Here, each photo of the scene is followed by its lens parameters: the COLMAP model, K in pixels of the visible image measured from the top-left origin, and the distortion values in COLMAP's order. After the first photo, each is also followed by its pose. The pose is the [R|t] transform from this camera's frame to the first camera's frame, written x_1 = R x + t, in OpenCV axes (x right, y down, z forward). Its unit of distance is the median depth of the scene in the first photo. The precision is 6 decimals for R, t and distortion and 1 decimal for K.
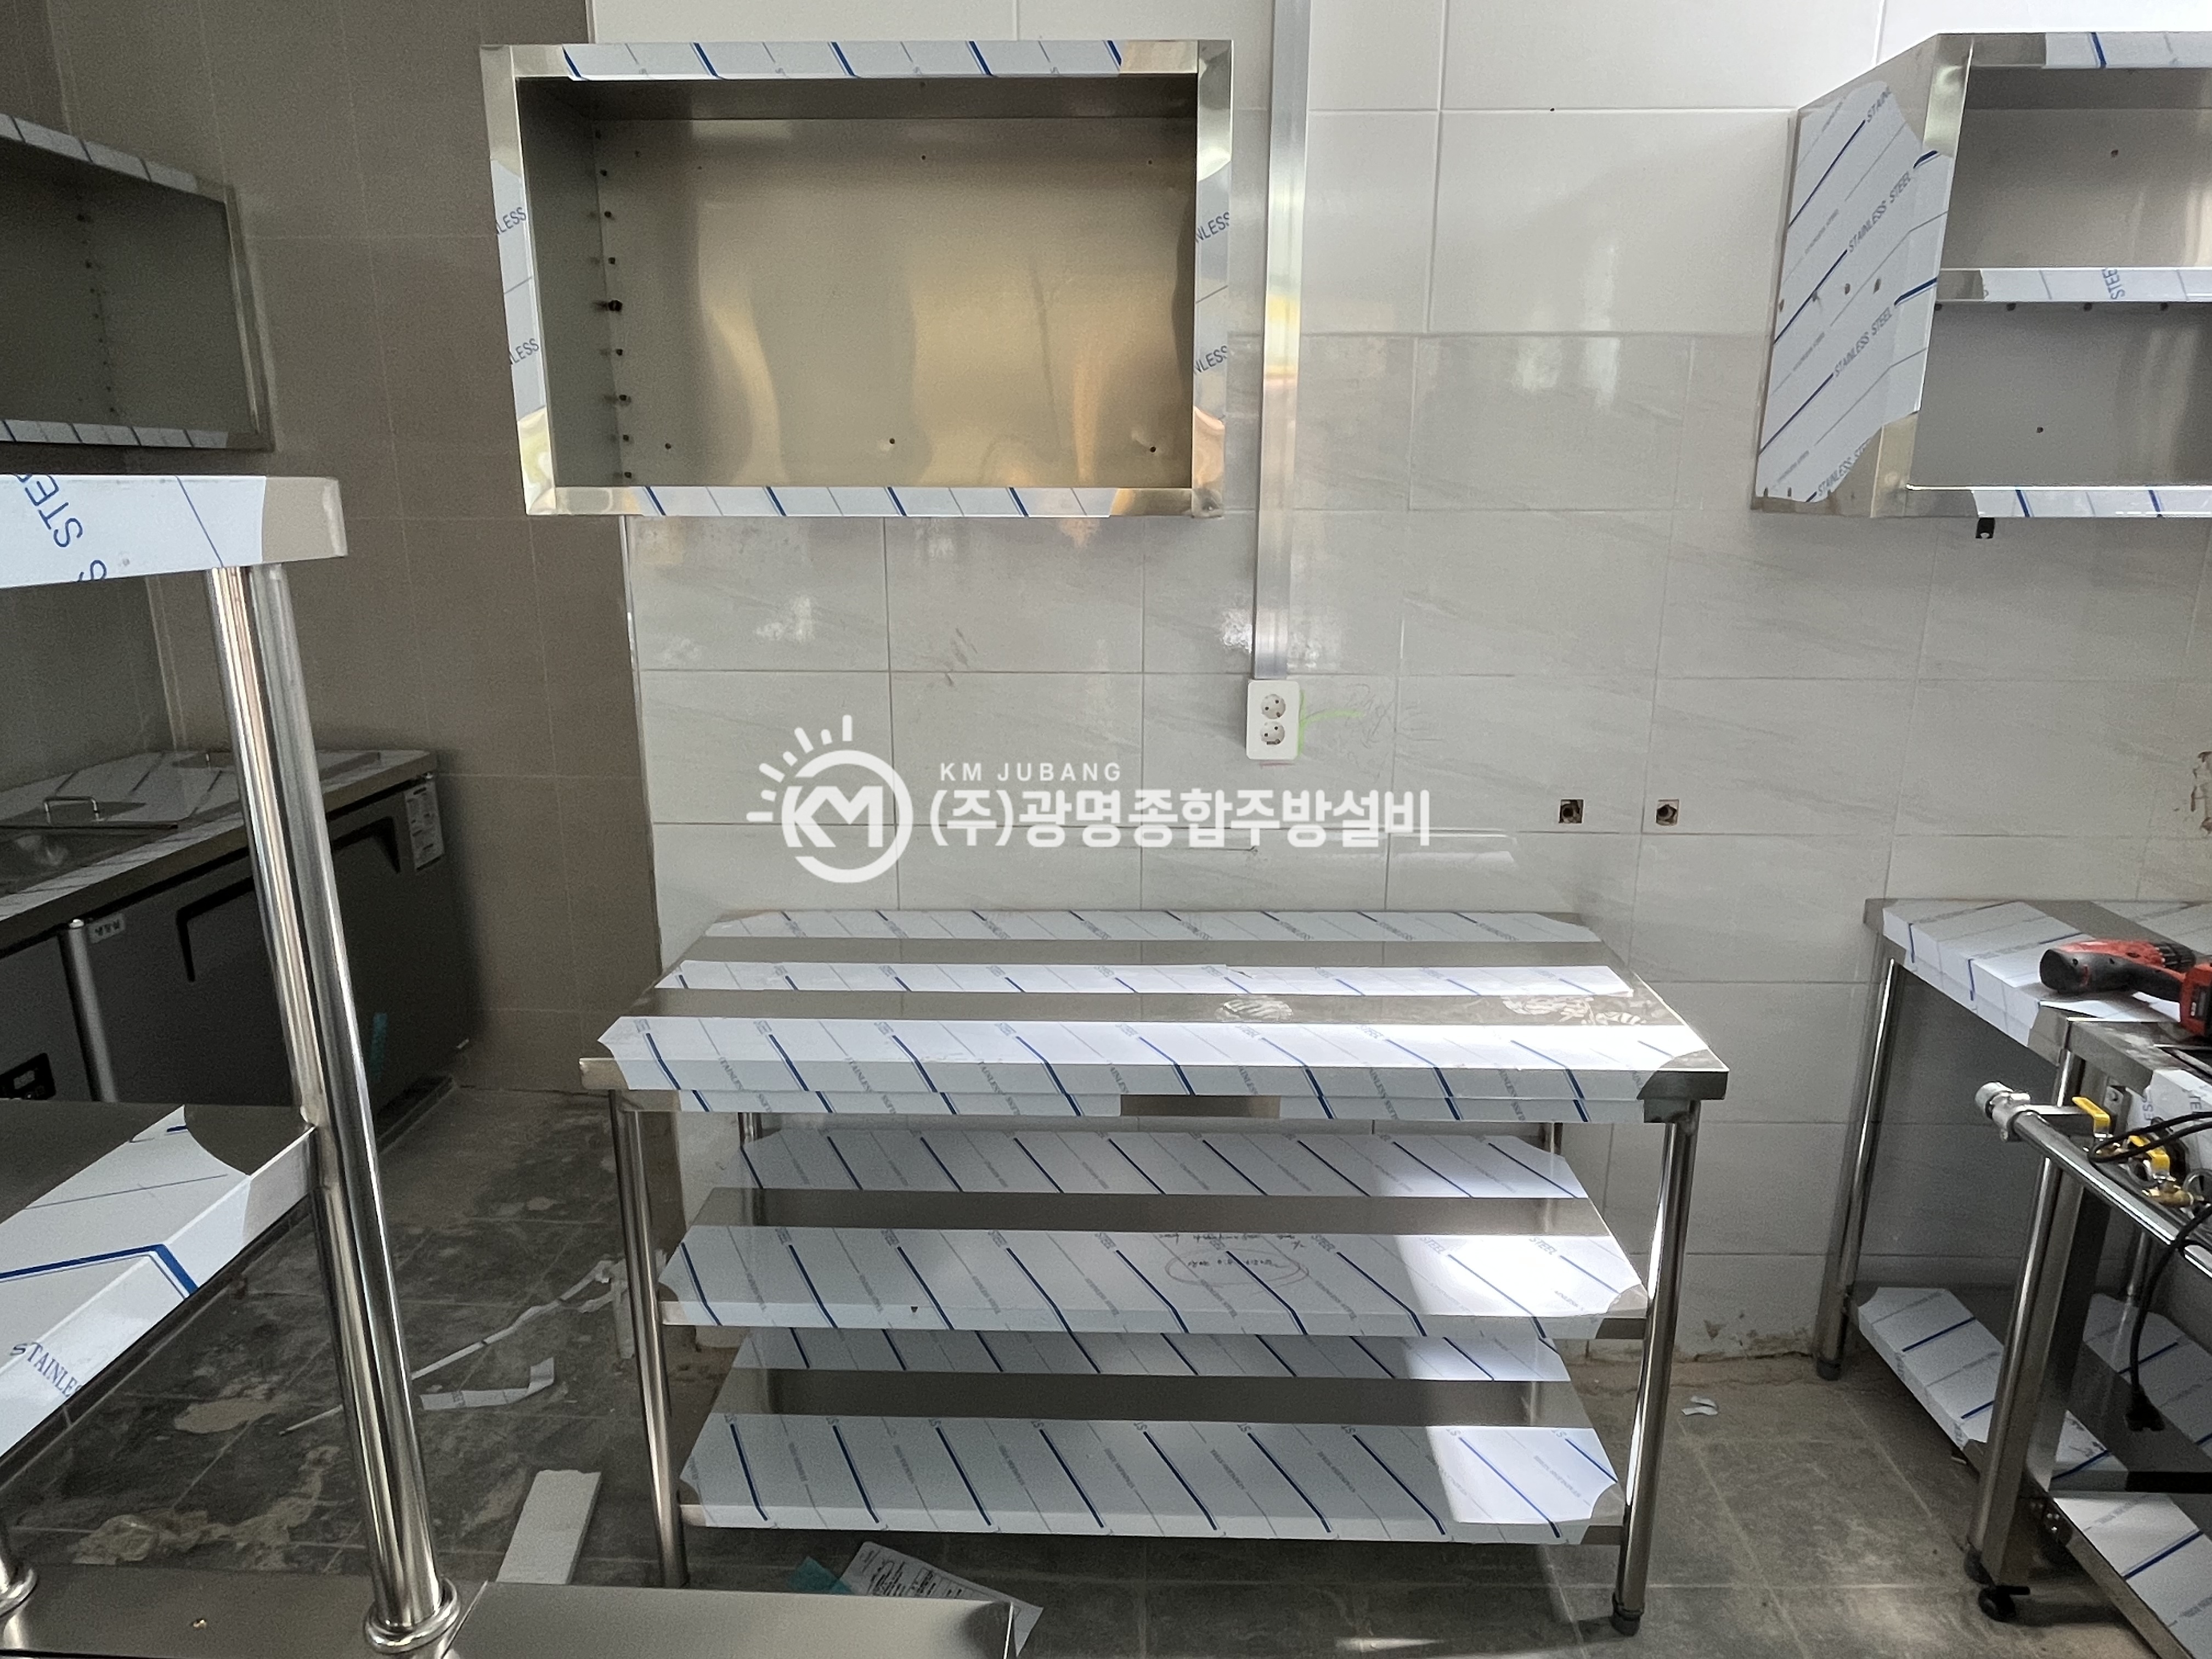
lens RADIAL K [[1352.3, 0, 1099.3], [0, 1352.3, 831.9], [0, 0, 1]] dist [-0.002884, -0.000933]
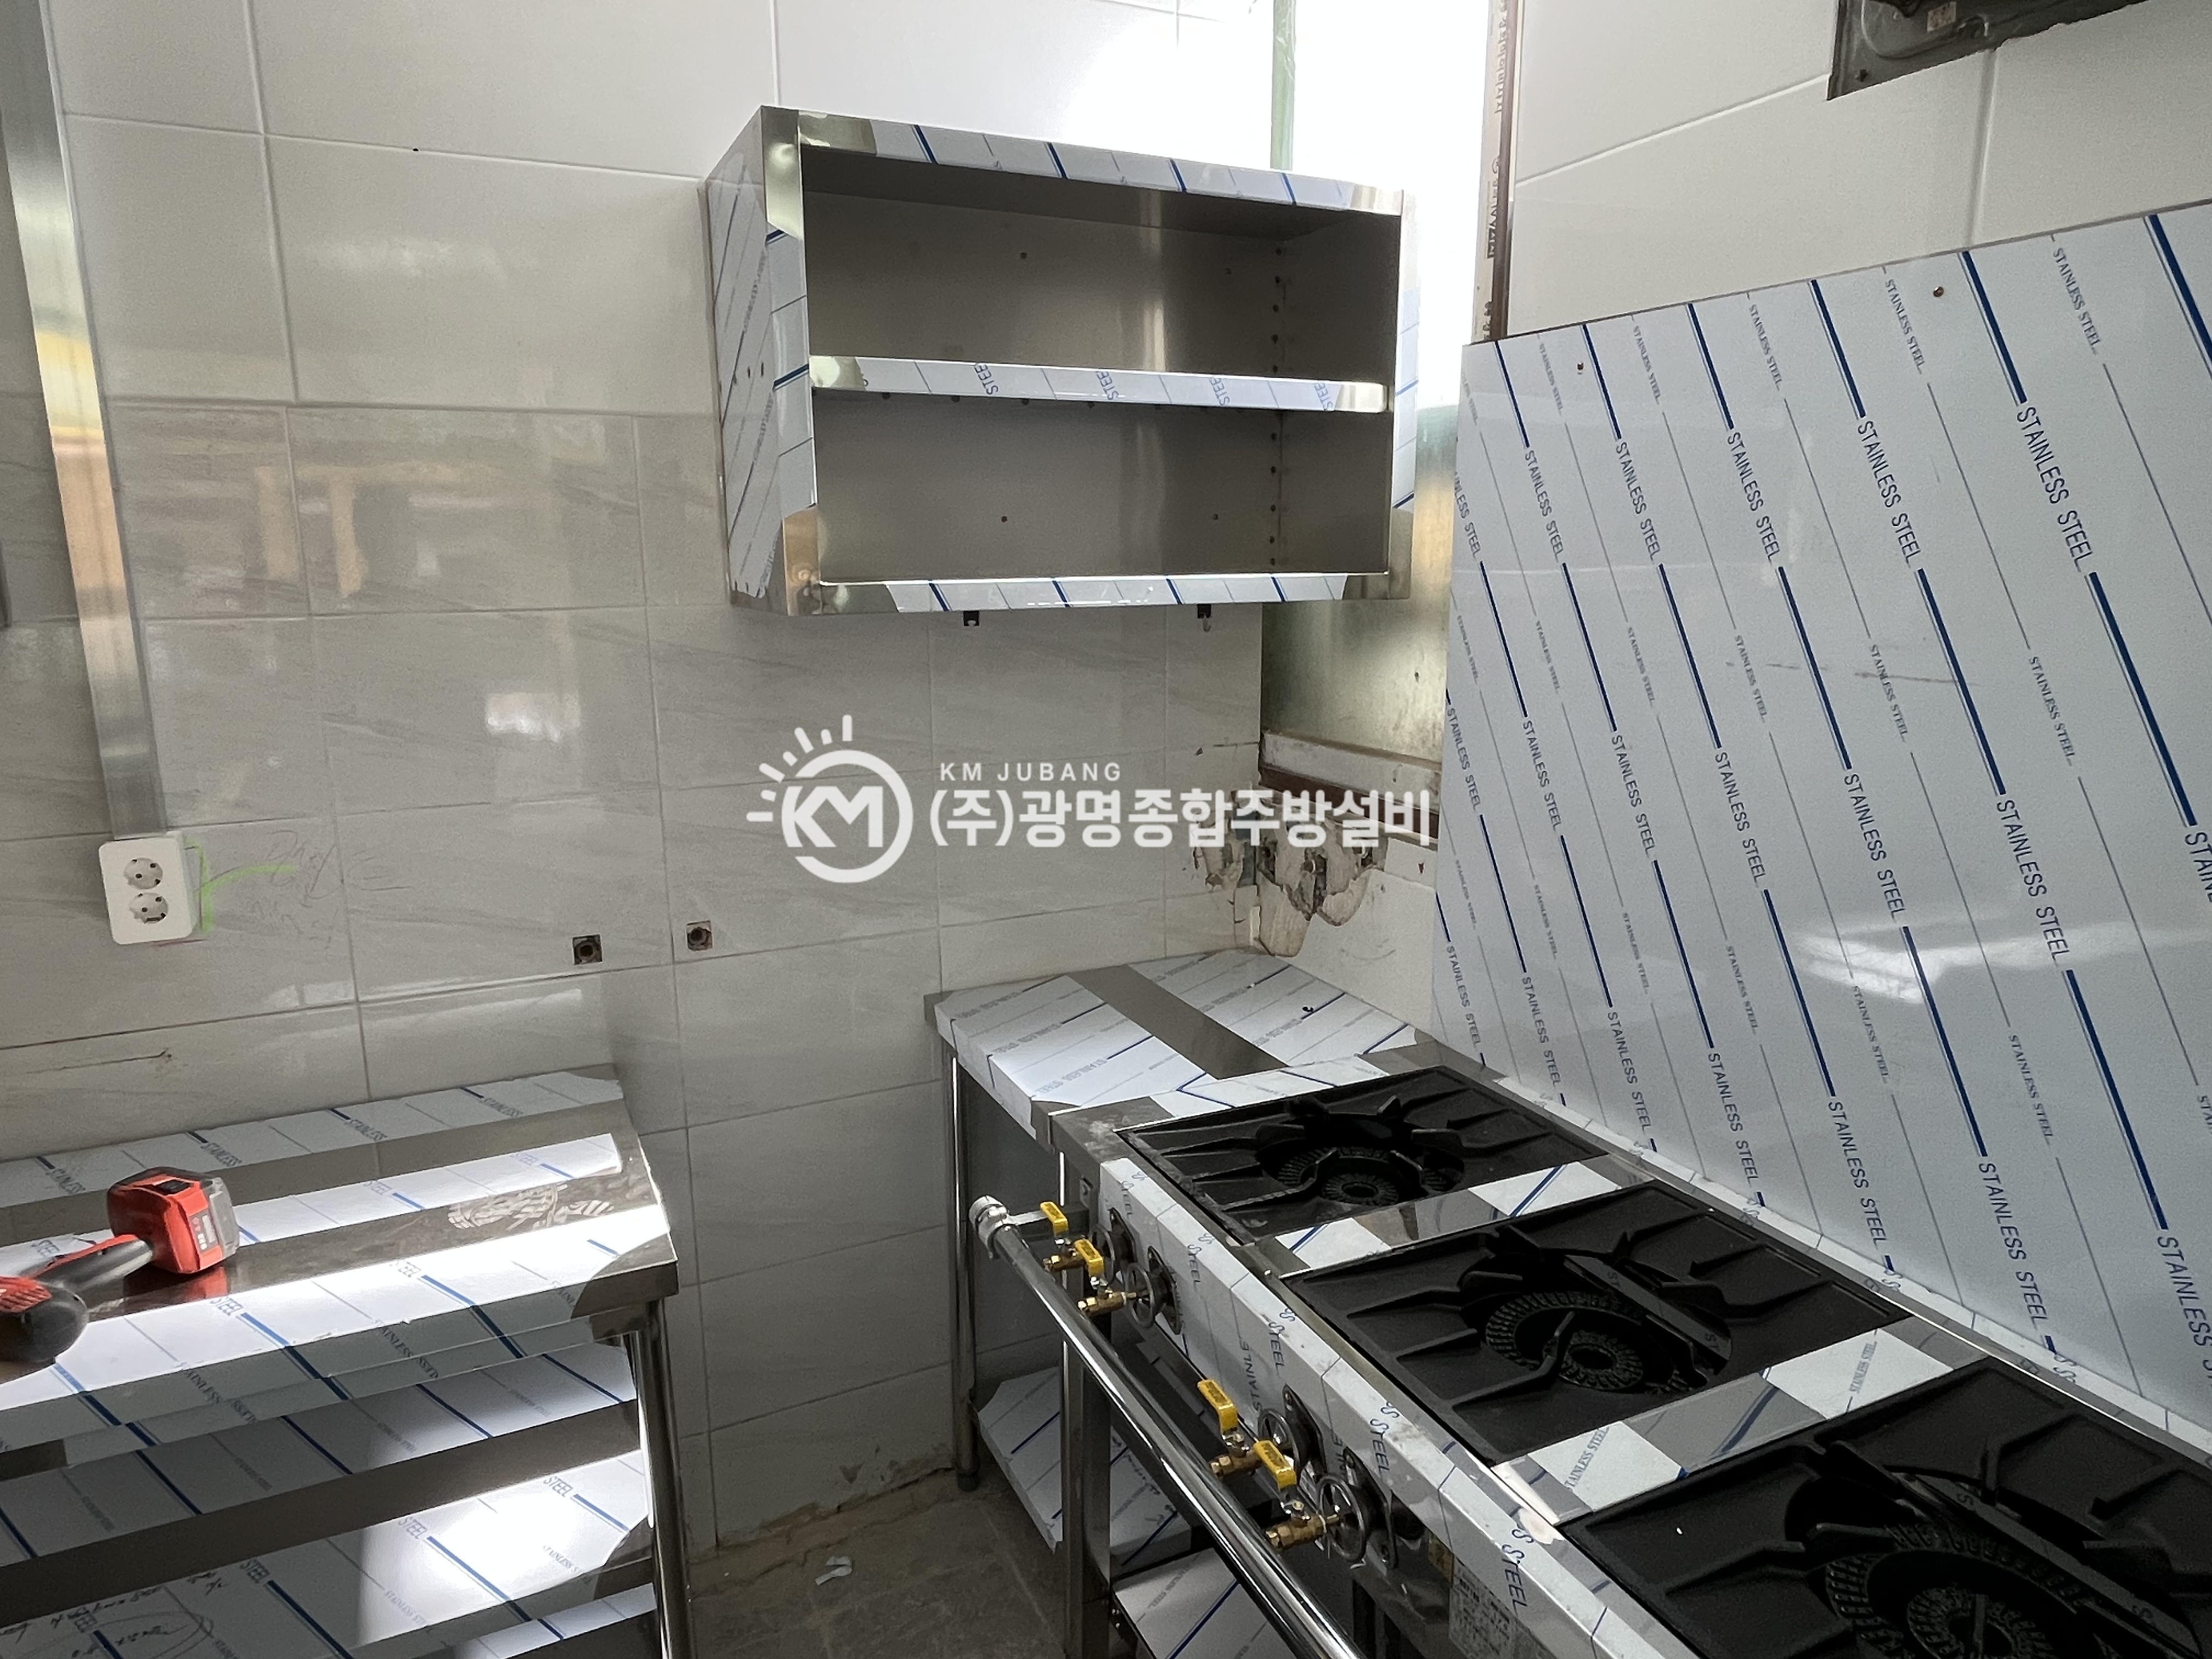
lens RADIAL K [[1352.3, 0, 1101.8], [0, 1352.3, 833.3], [0, 0, 1]] dist [-0.002884, -0.000933]
pose [[0.886863, -0.102303, 0.450565, 0.267684], [0.123941, 0.992113, -0.018694, -0.033418], [-0.445099, 0.072423, 0.892548, 0.071375]]
